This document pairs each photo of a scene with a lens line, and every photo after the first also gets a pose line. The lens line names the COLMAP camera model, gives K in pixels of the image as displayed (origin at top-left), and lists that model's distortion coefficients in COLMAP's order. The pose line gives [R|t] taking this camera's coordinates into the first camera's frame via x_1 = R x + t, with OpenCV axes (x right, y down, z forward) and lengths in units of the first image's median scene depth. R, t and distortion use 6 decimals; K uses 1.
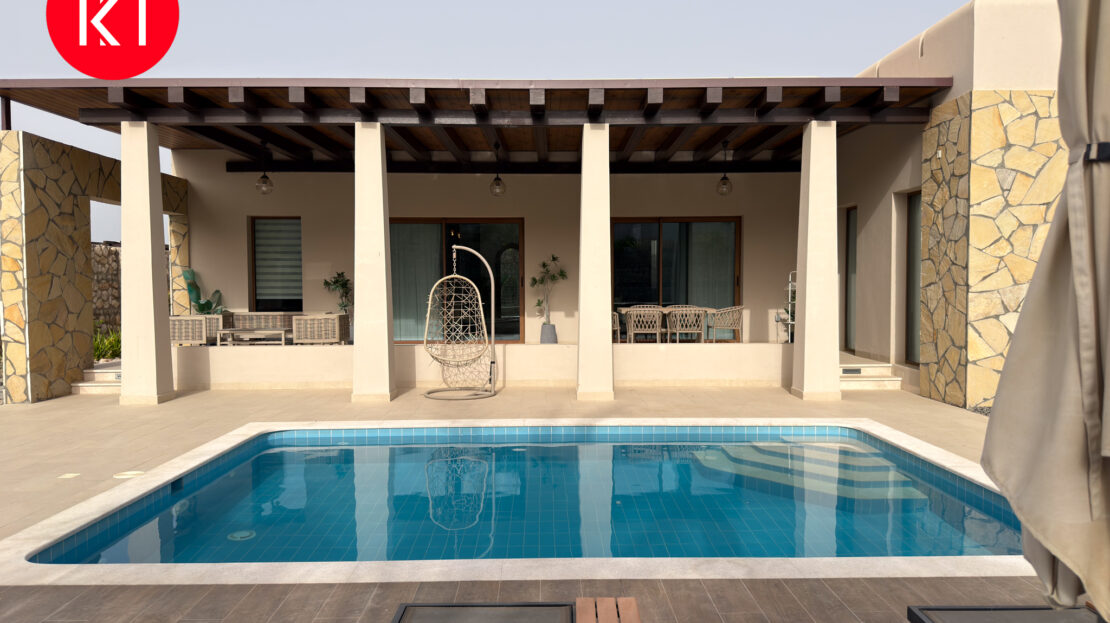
lens RADIAL K [[777.5, 0, 555.0], [0, 777.5, 311.5], [0, 0, 1]] dist [0.048746, -0.000630]
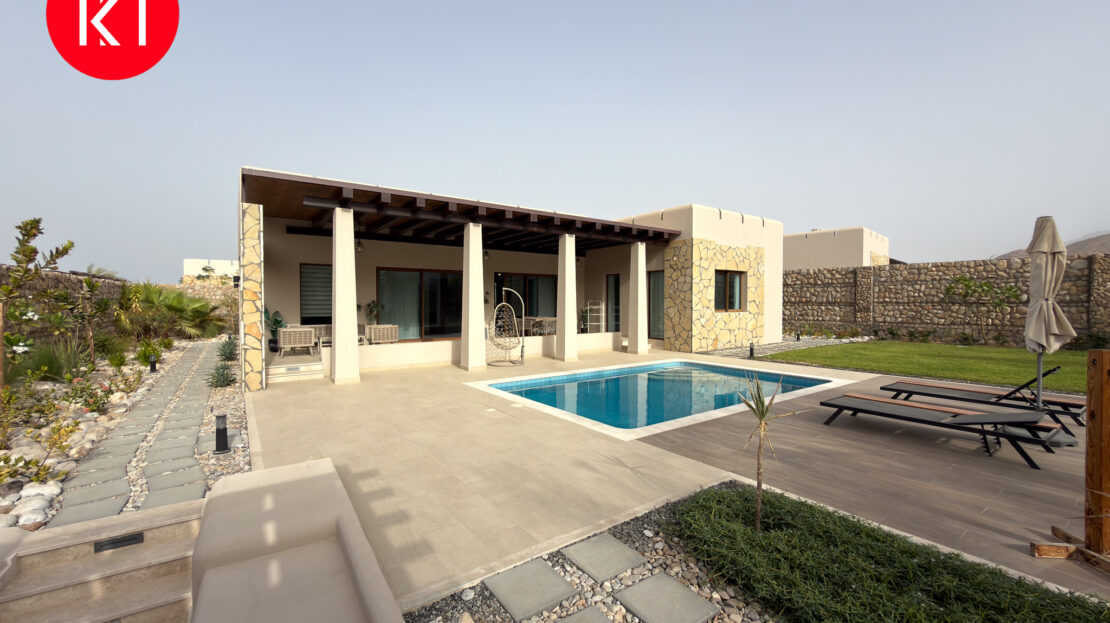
lens RADIAL K [[427.4, 0, 555.0], [0, 427.4, 311.5], [0, 0, 1]] dist [0.055581, 0.000008]
pose [[0.827918, -0.007630, 0.560797, -0.646192], [0.020349, 0.999658, -0.016440, -0.005190], [-0.560480, 0.025023, 0.827790, 0.025916]]
